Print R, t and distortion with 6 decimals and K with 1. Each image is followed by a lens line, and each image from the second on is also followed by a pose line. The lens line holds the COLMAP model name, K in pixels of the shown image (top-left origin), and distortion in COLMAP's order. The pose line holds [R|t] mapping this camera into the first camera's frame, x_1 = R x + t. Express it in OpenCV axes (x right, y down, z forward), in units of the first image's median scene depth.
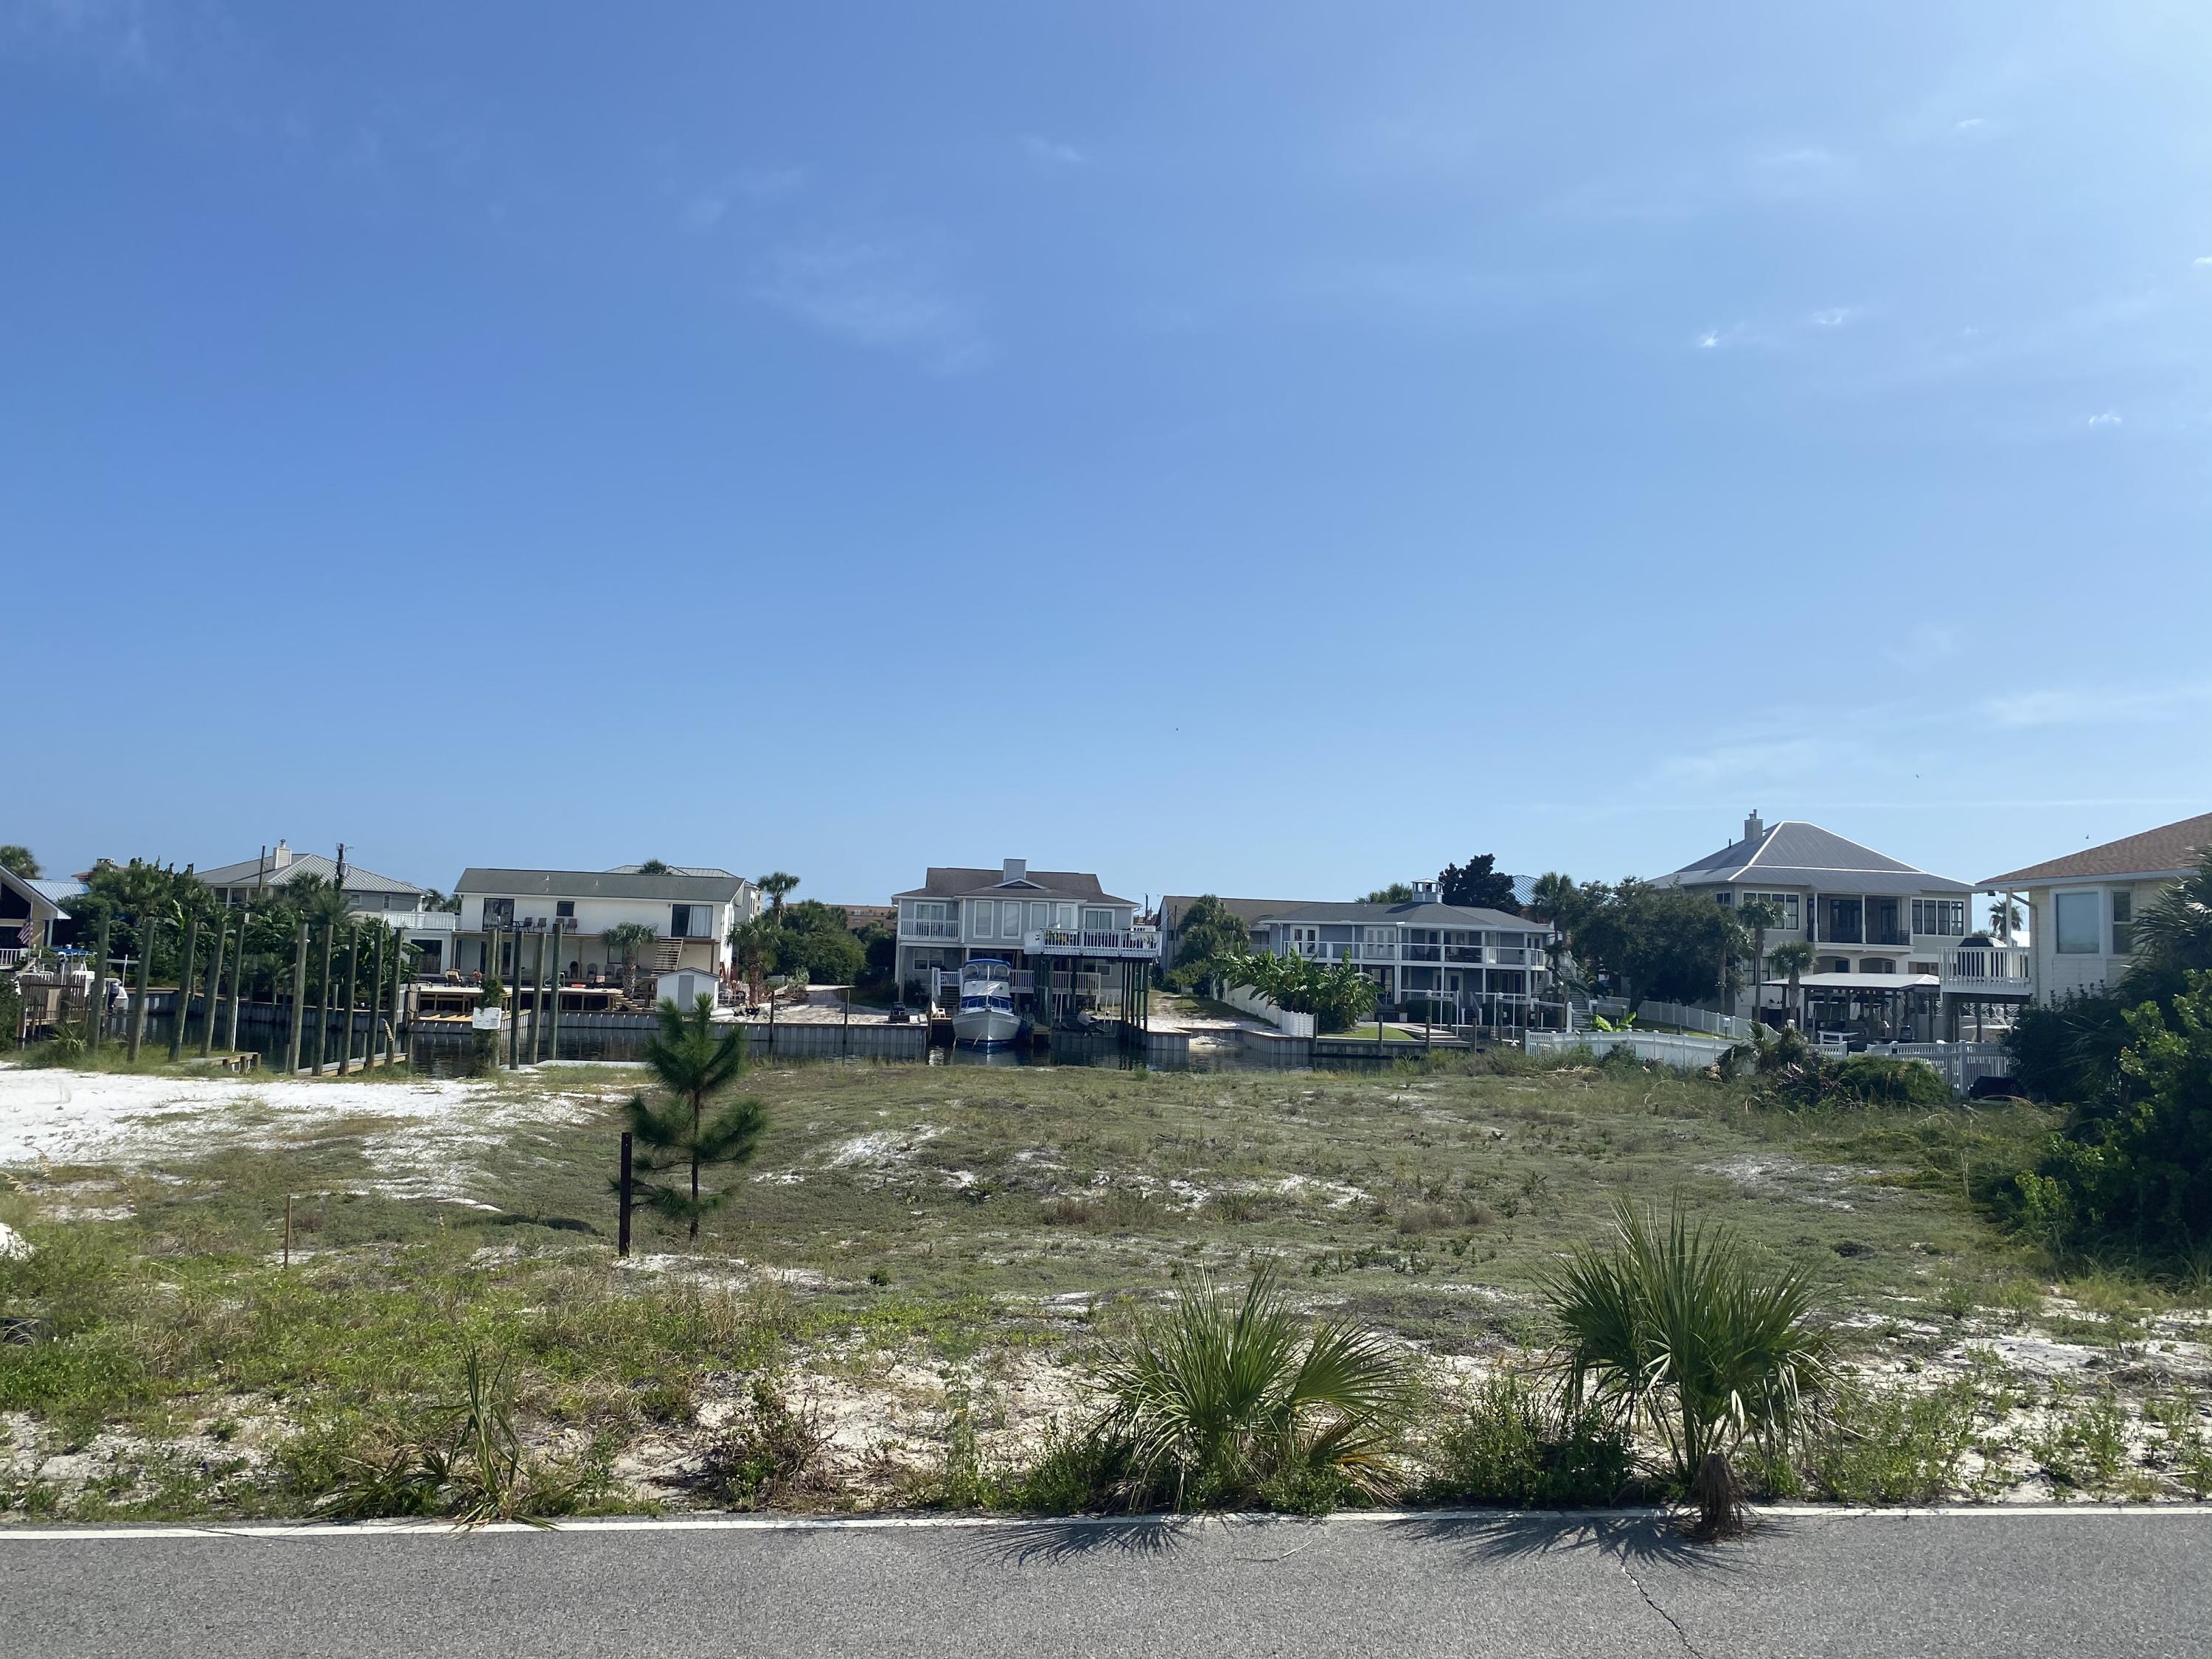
lens RADIAL K [[1705.4, 0, 1122.4], [0, 1705.4, 795.1], [0, 0, 1]] dist [0.093806, -0.148551]
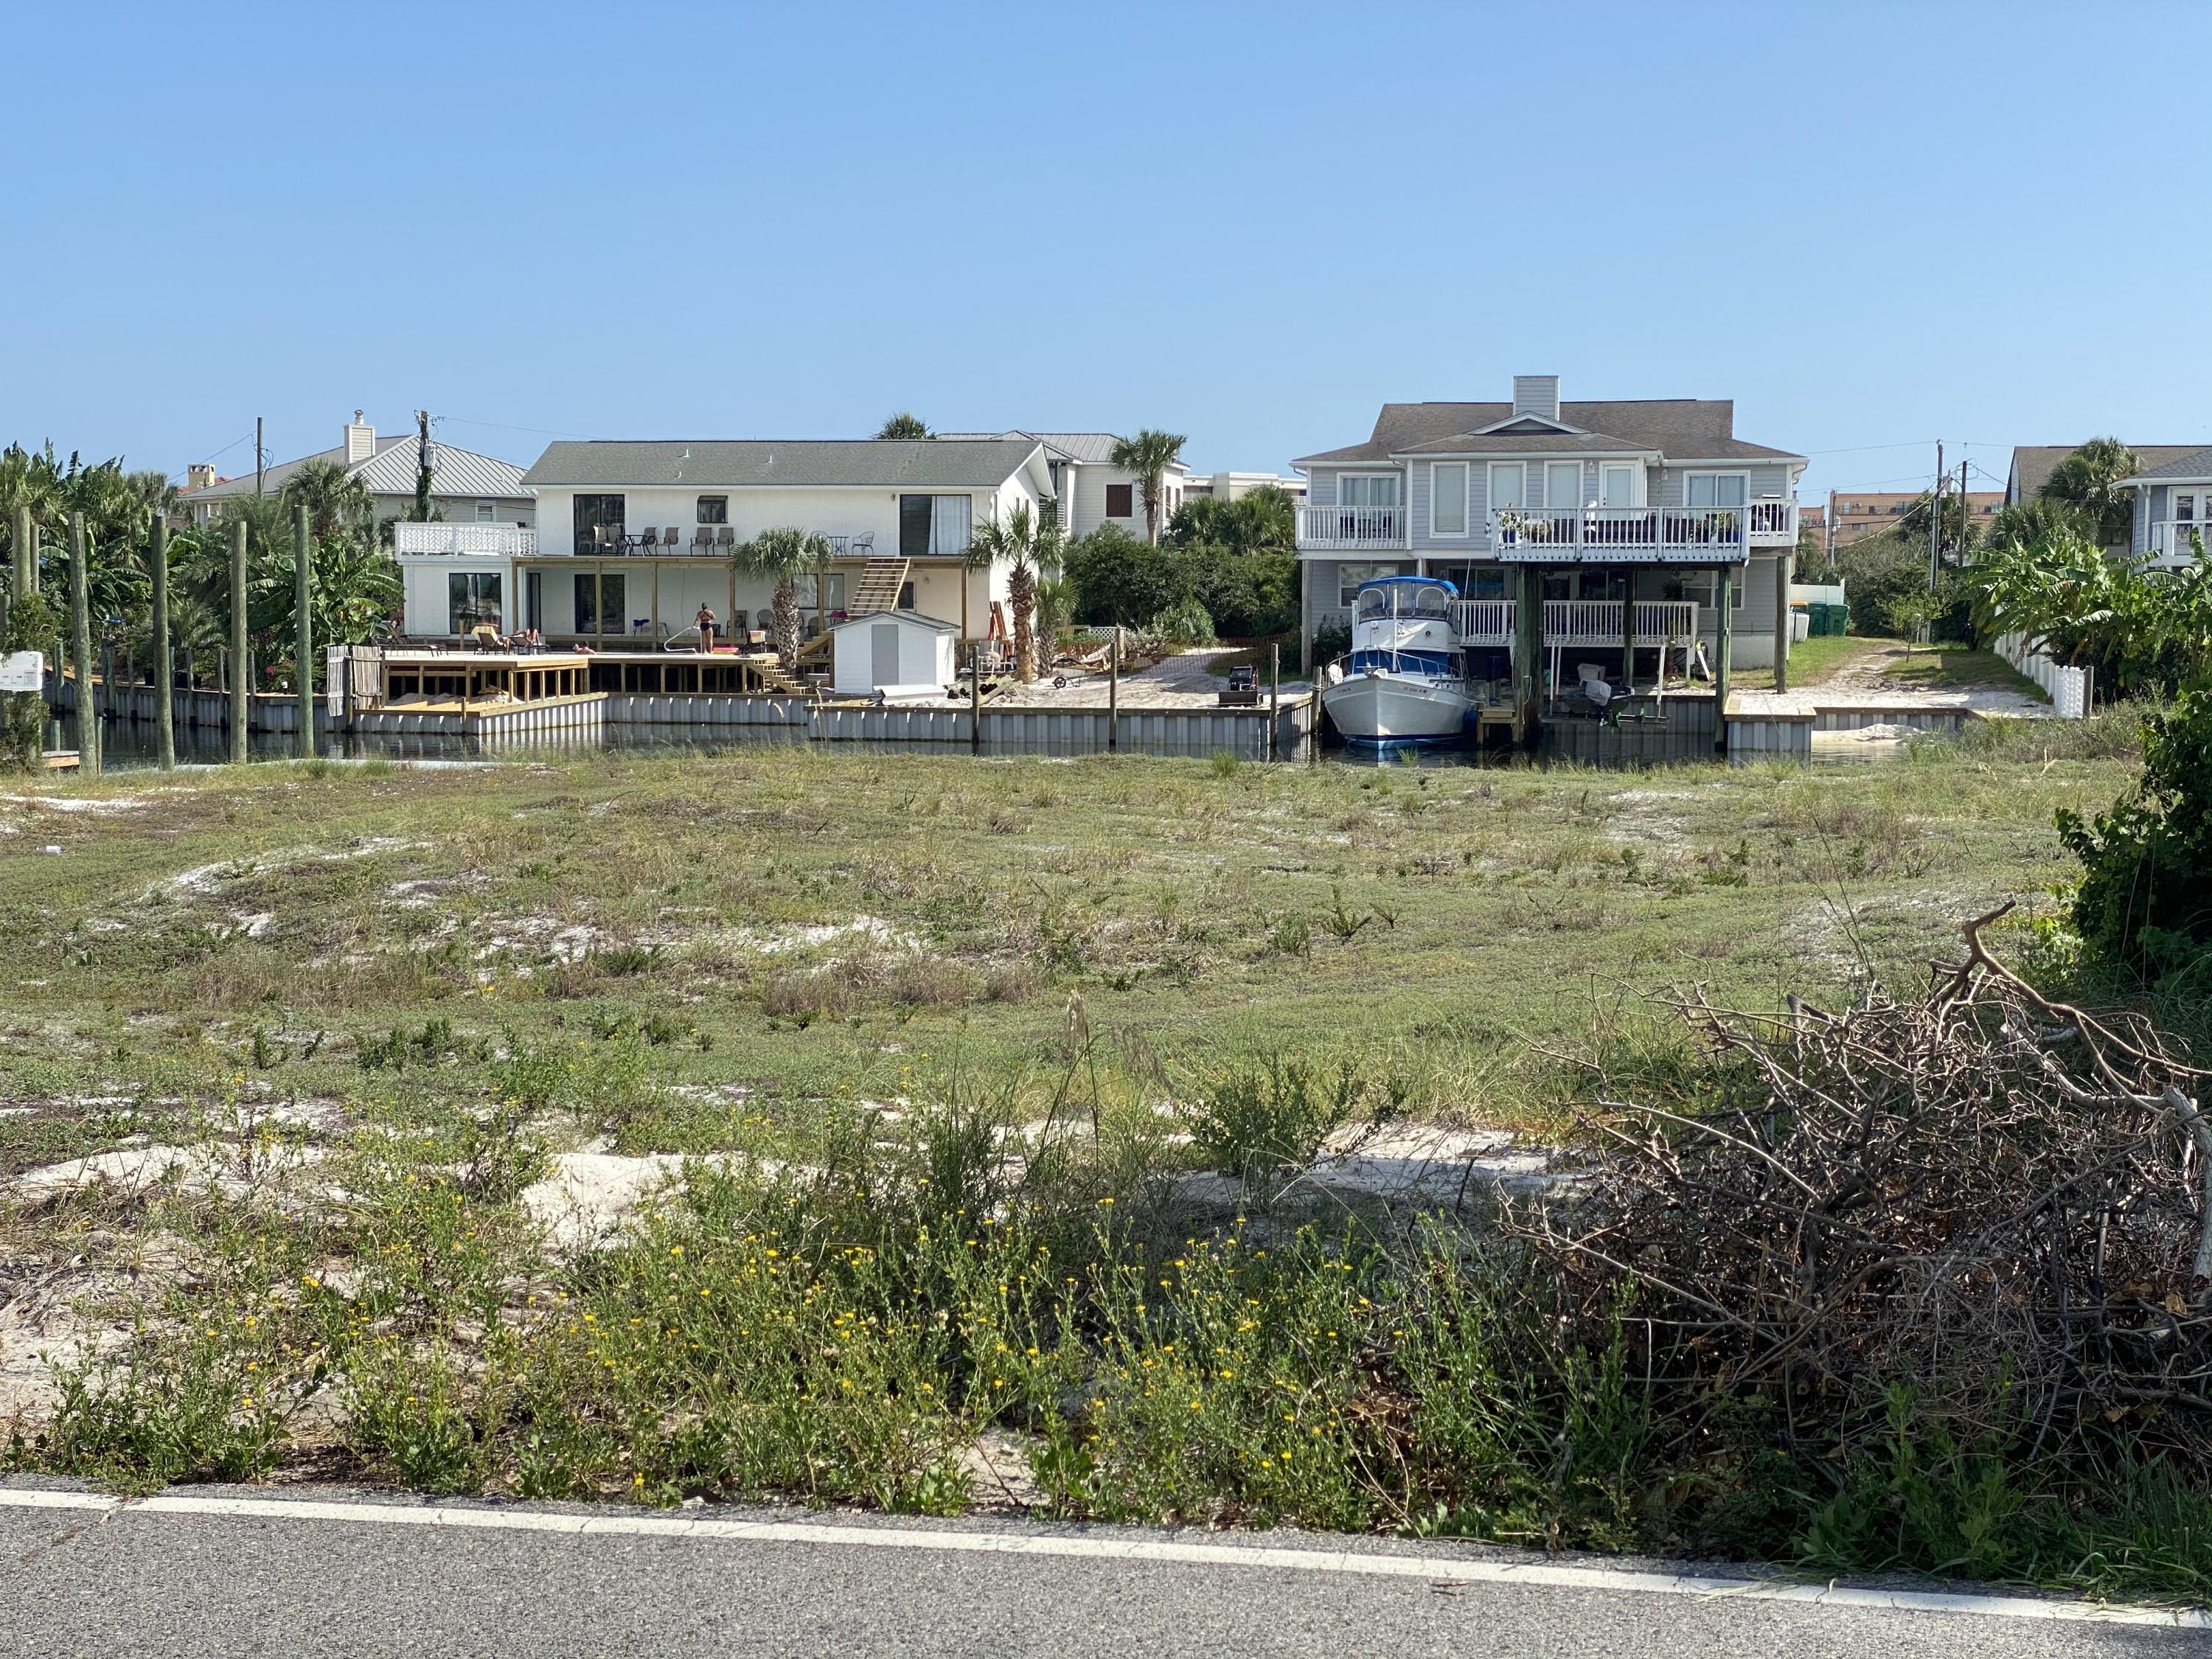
lens RADIAL K [[3333.0, 0, 1146.2], [0, 3333.0, 824.0], [0, 0, 1]] dist [0.137817, 0.010983]
pose [[0.951320, -0.008462, -0.308087, 0.129693], [0.056252, 0.987600, 0.146570, 0.018119], [0.303027, -0.156765, 0.940000, 0.046419]]
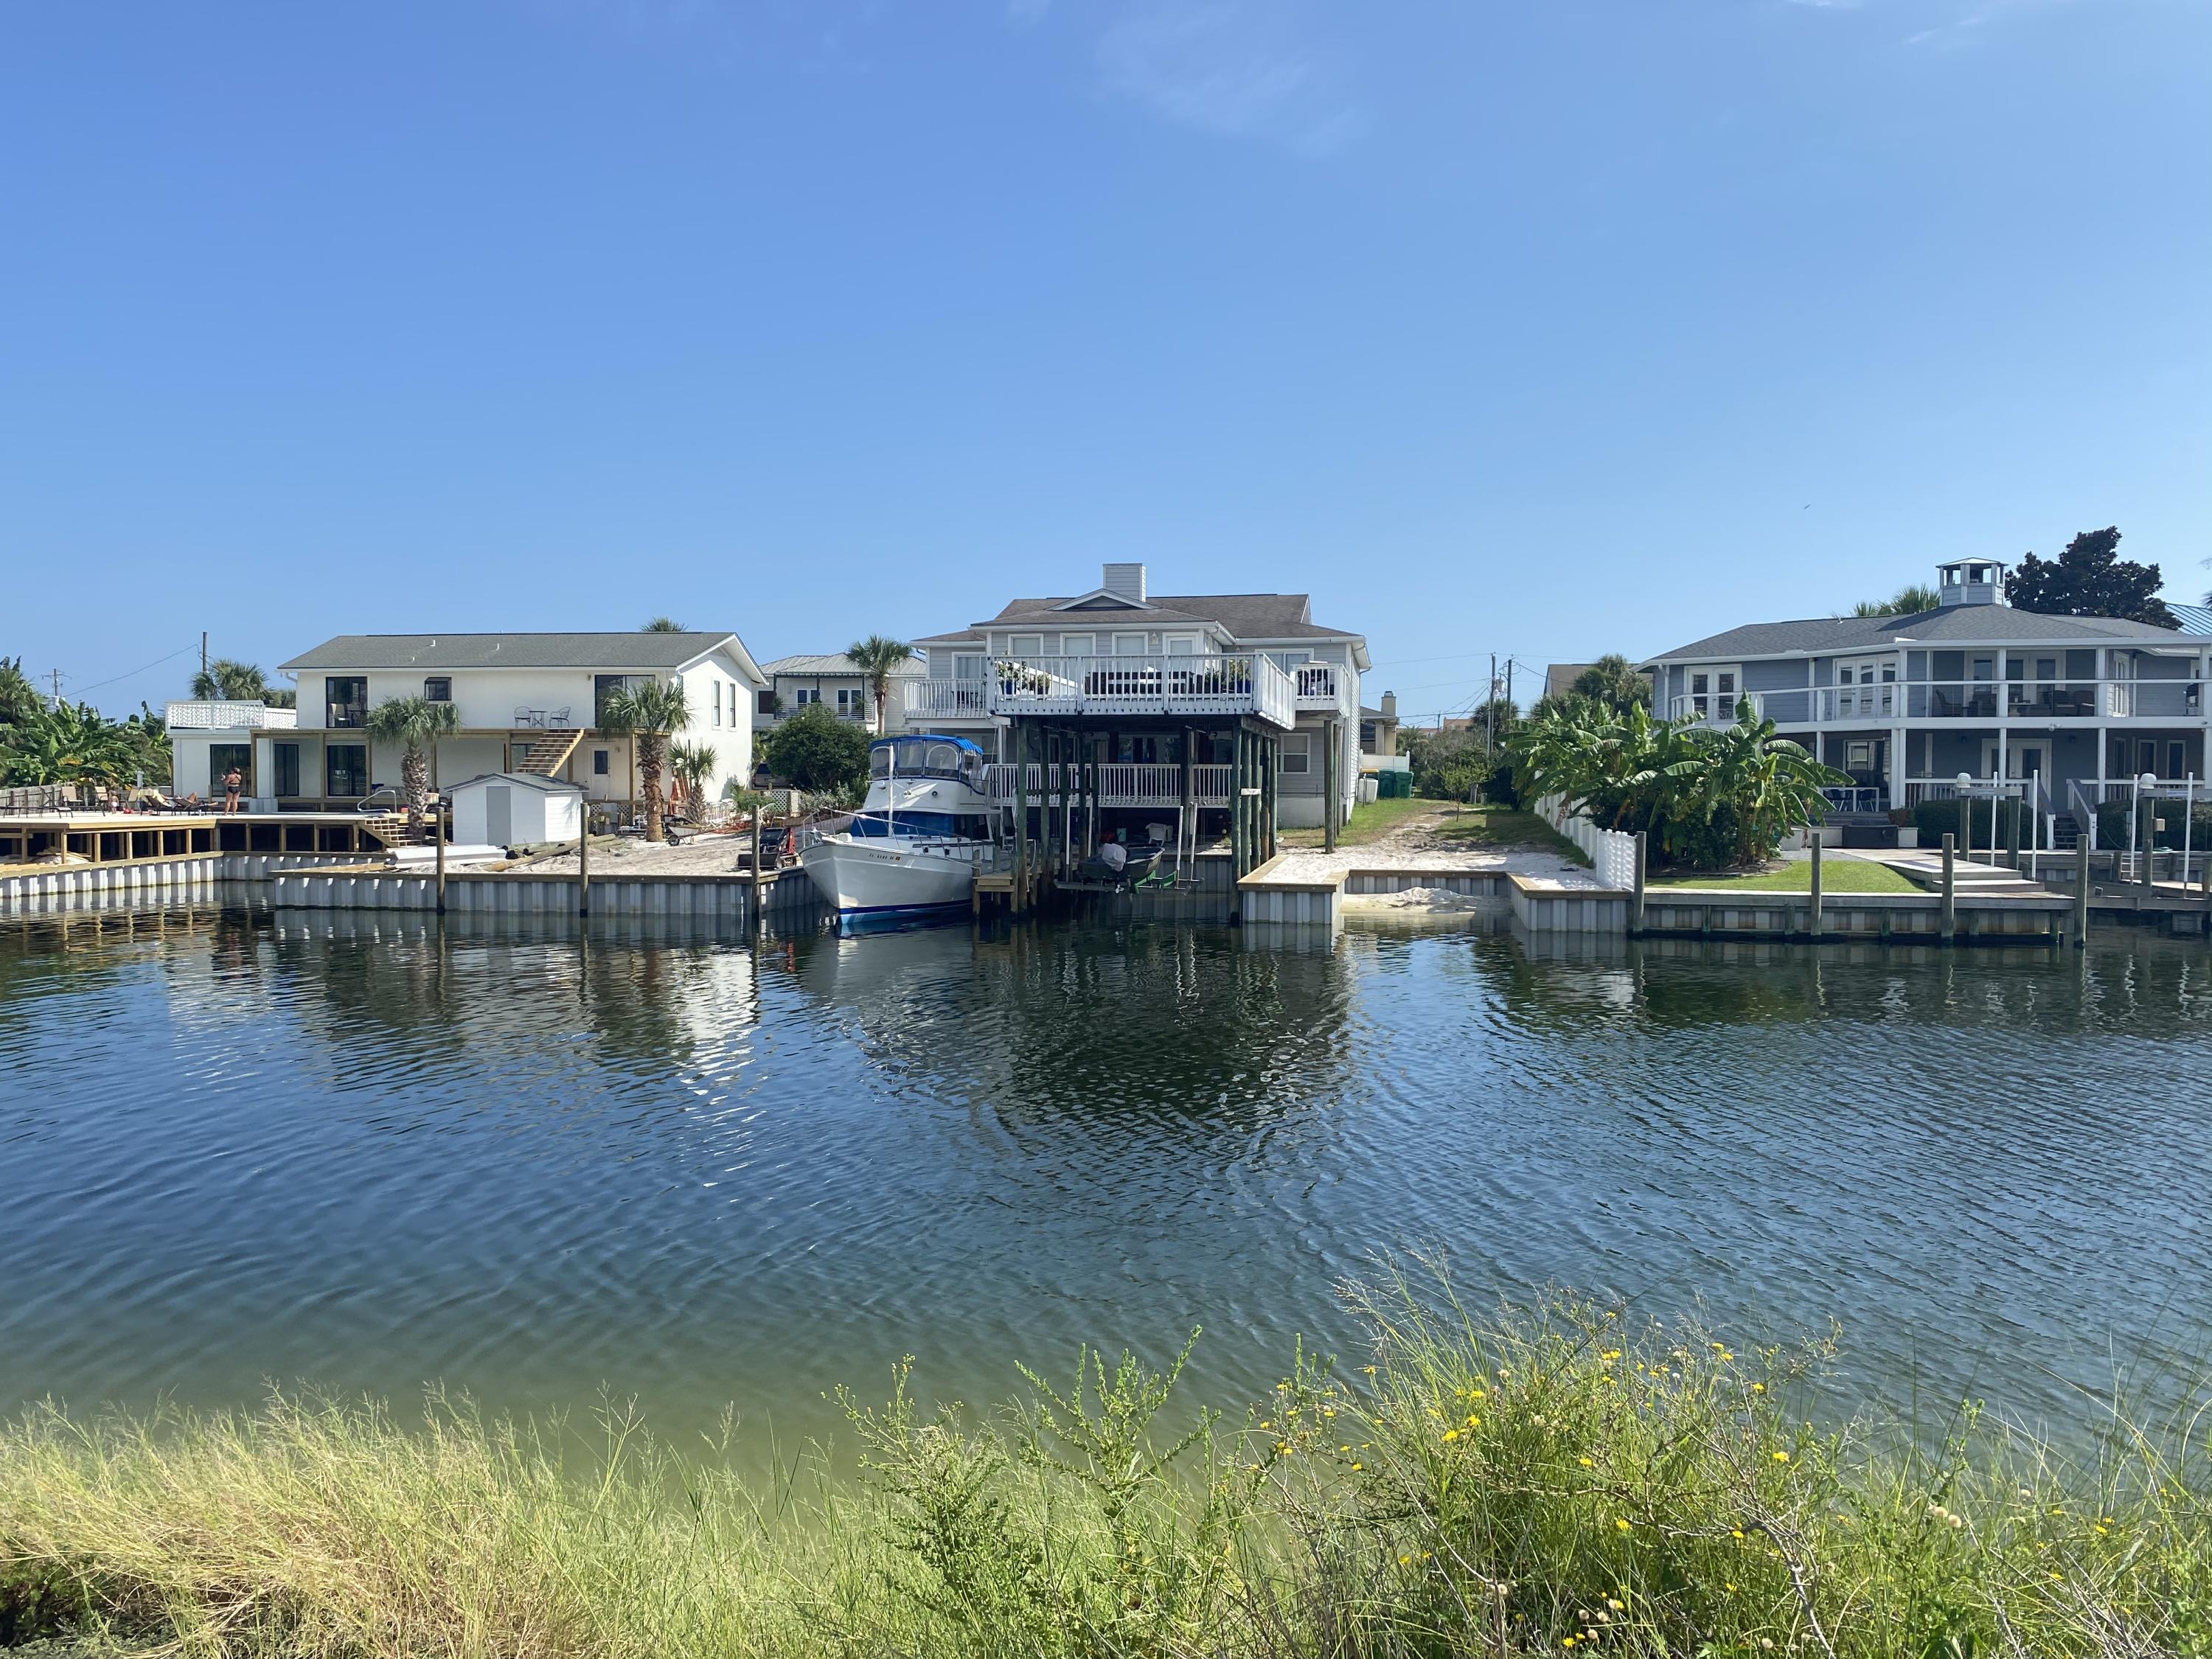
lens RADIAL K [[1699.5, 0, 1100.6], [0, 1699.5, 832.6], [0, 0, 1]] dist [0.003971, -0.005454]
pose [[0.949945, -0.020790, -0.311724, 0.100531], [0.057749, 0.992274, 0.109807, 0.065400], [0.307033, -0.122312, 0.943806, 0.499411]]
